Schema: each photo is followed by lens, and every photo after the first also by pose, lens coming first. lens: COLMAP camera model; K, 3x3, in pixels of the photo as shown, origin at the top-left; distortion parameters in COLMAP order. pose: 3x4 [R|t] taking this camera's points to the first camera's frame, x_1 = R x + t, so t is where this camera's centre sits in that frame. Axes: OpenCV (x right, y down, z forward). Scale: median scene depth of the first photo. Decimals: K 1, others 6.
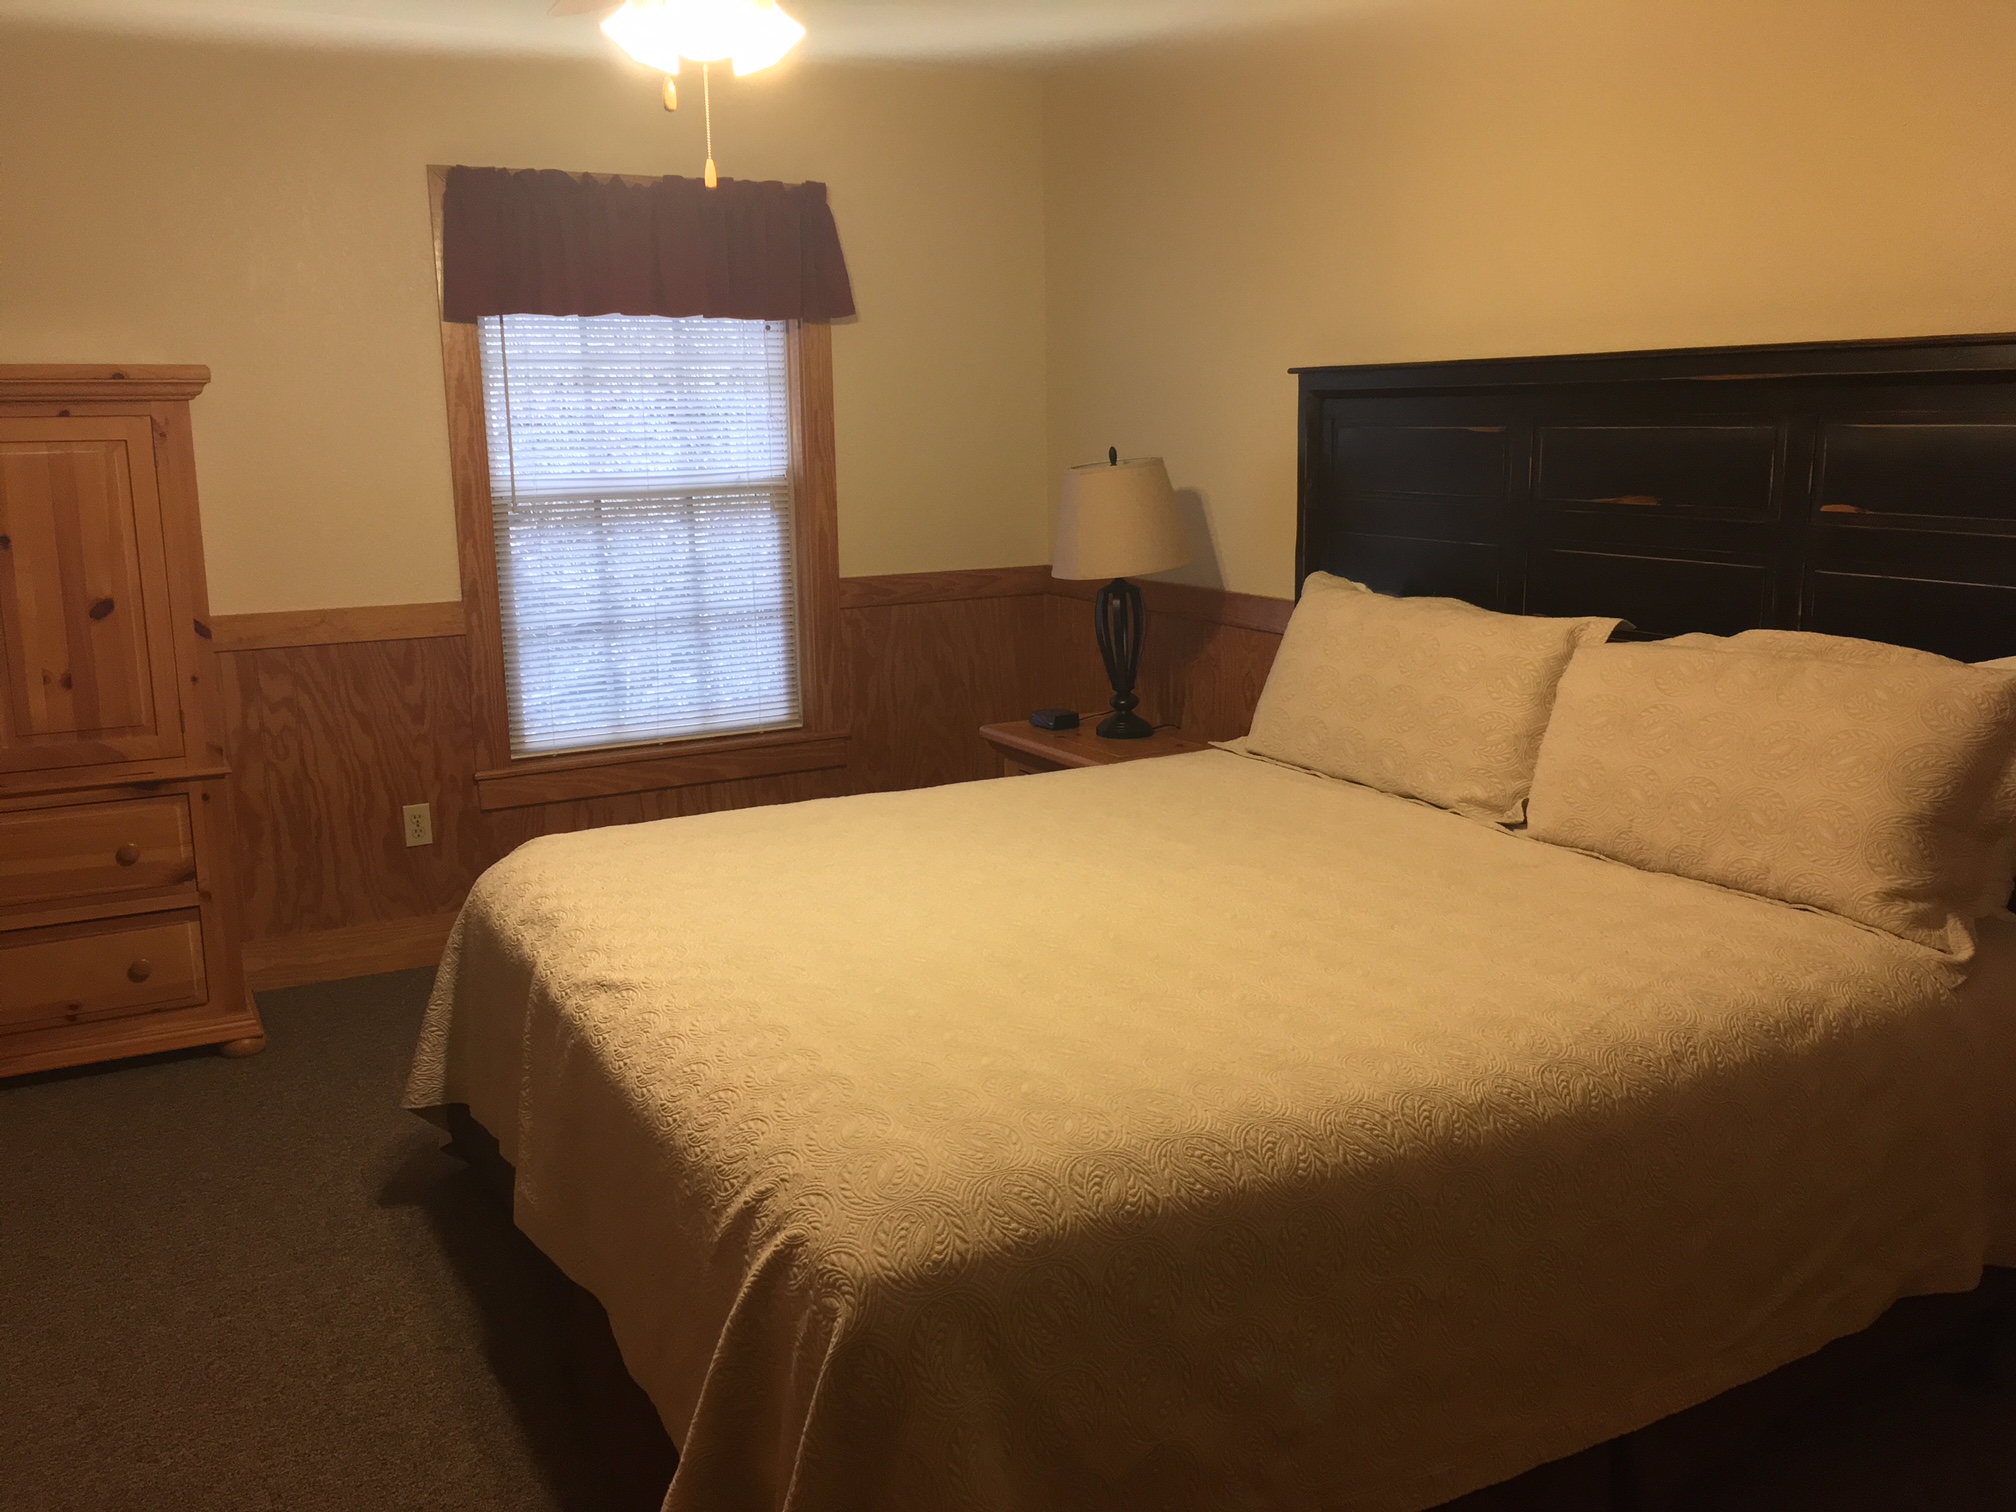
lens RADIAL K [[1716.5, 0, 1016.9], [0, 1716.5, 757.3], [0, 0, 1]] dist [0.058786, -0.081485]
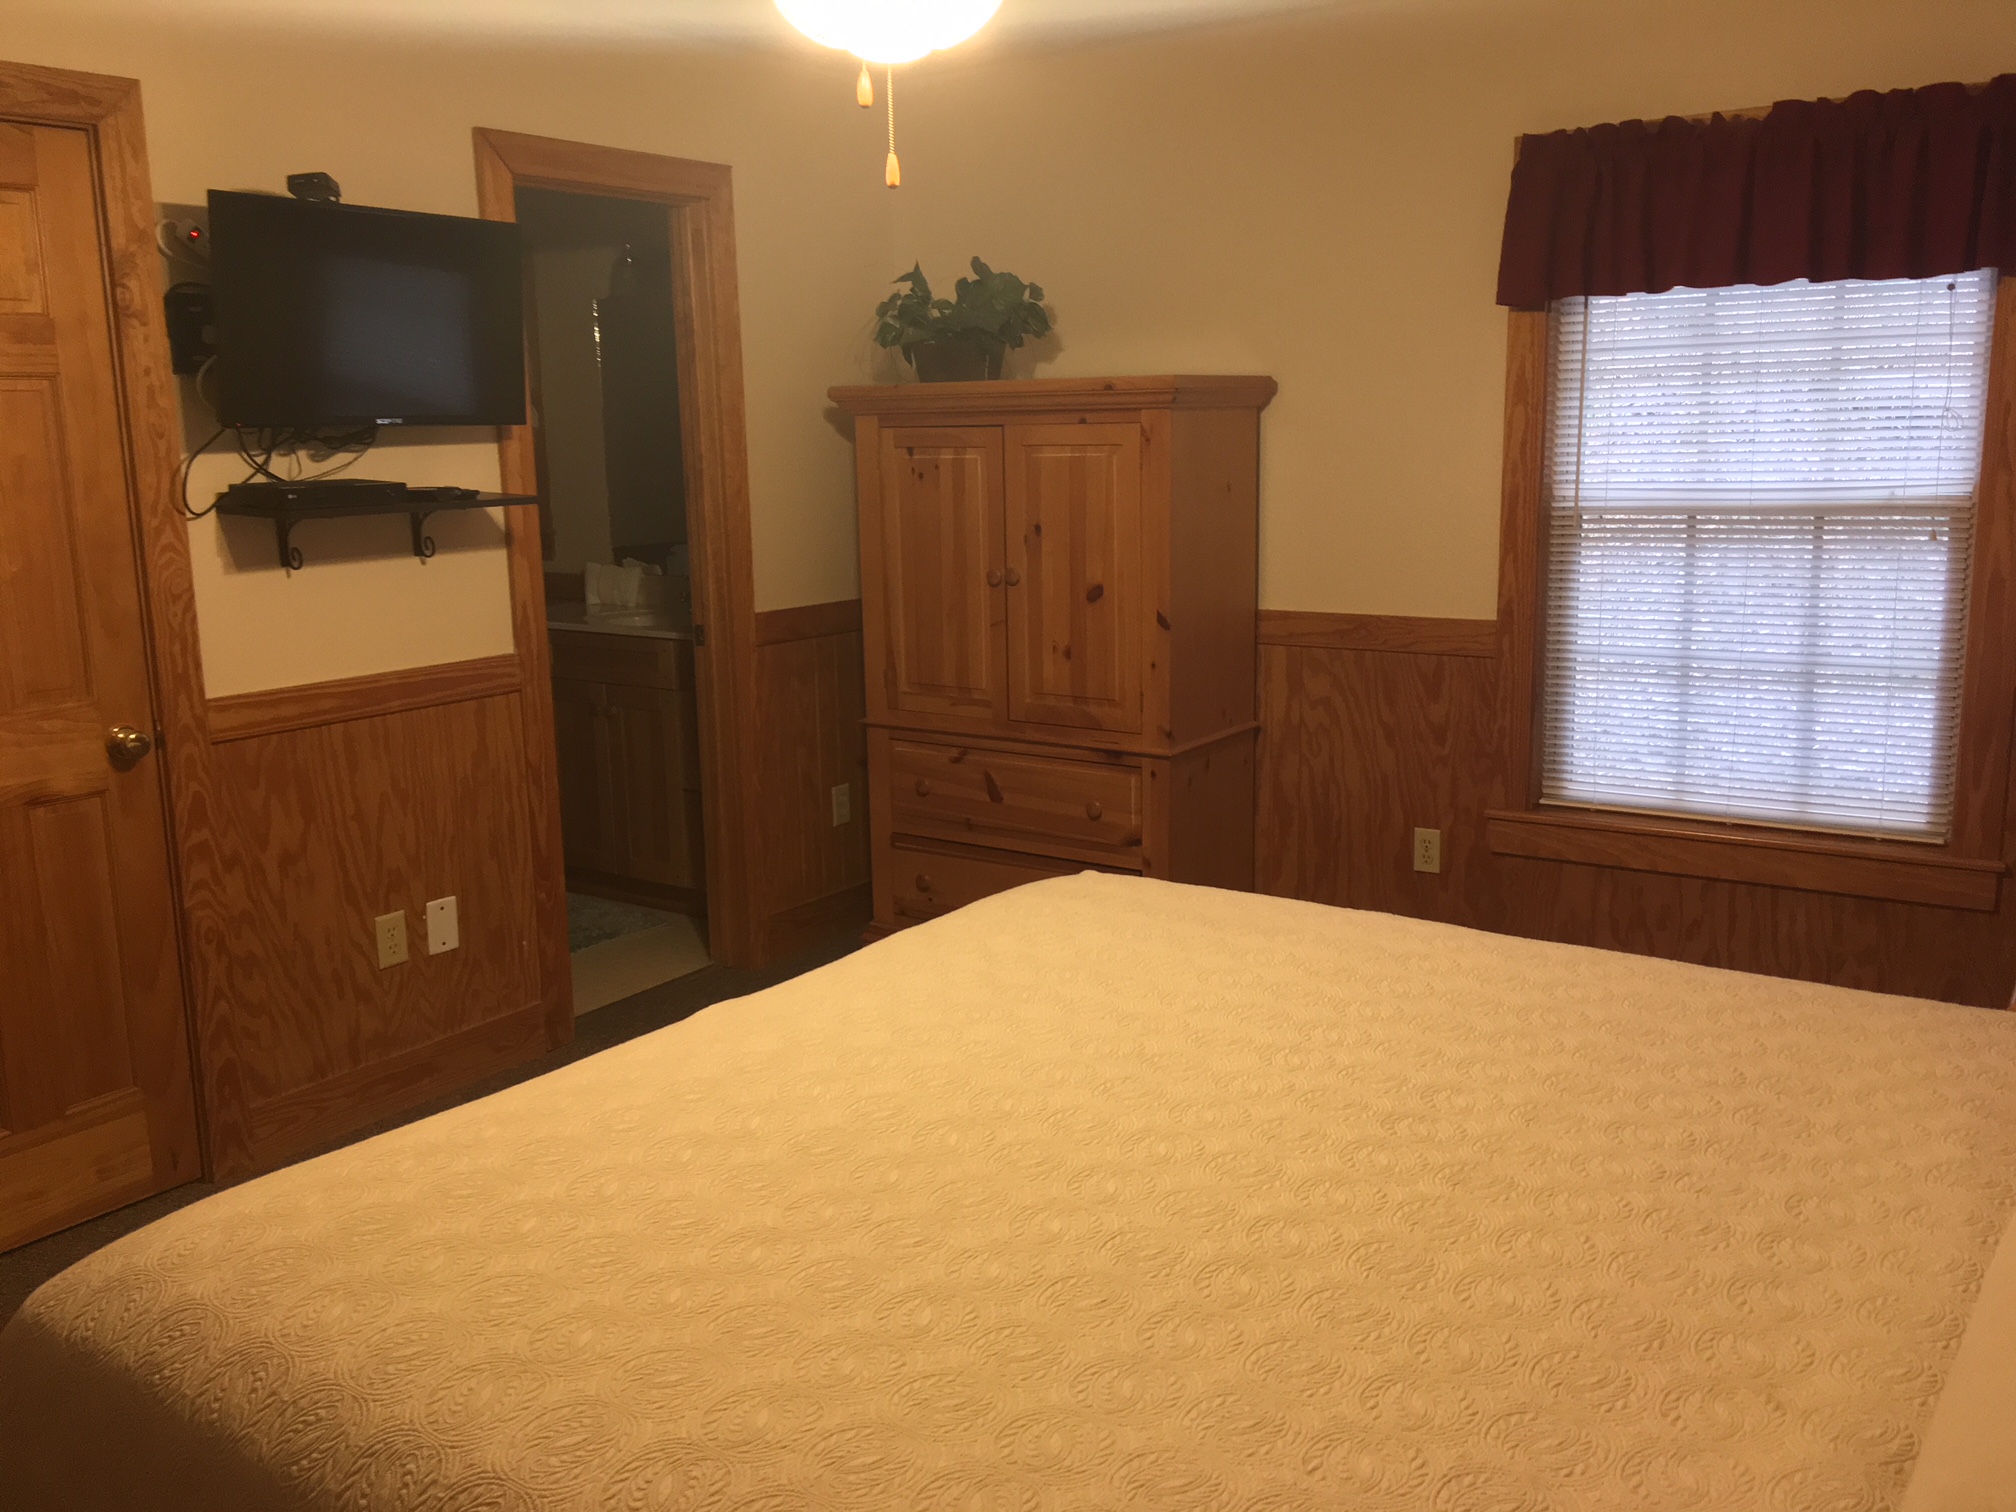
lens RADIAL K [[1716.5, 0, 1013.2], [0, 1716.5, 750.5], [0, 0, 1]] dist [0.058786, -0.081485]
pose [[0.442901, 0.172139, -0.879890, 0.375395], [-0.161574, 0.980652, 0.110522, -0.082885], [0.881891, 0.093217, 0.462145, 0.366396]]
